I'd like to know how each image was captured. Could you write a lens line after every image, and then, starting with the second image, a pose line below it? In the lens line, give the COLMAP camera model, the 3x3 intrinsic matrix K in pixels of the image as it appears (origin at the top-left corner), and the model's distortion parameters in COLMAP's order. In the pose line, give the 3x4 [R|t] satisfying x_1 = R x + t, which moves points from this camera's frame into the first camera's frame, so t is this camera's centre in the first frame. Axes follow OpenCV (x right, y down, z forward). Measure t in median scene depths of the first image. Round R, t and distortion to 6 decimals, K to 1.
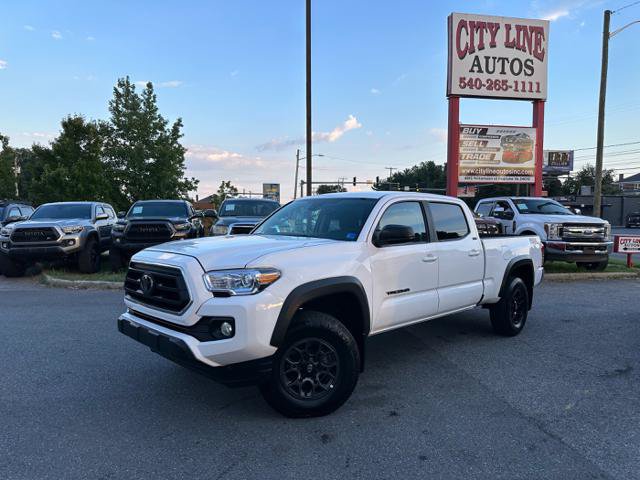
lens RADIAL K [[447.5, 0, 320.0], [0, 447.5, 240.0], [0, 0, 1]] dist [0.067264, -0.097874]
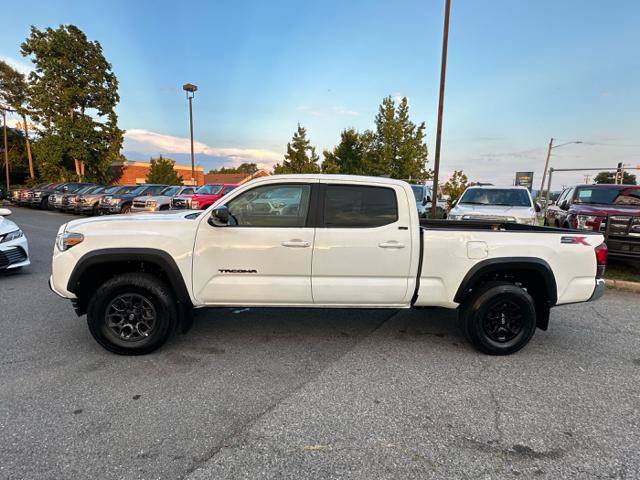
lens RADIAL K [[332.2, 0, 318.8], [0, 332.2, 247.9], [0, 0, 1]] dist [0.002979, 0.000072]
pose [[0.774680, 0.117145, -0.621408, 0.231759], [-0.059093, 0.991802, 0.113301, -0.010842], [0.629586, -0.051052, 0.775252, 0.152588]]
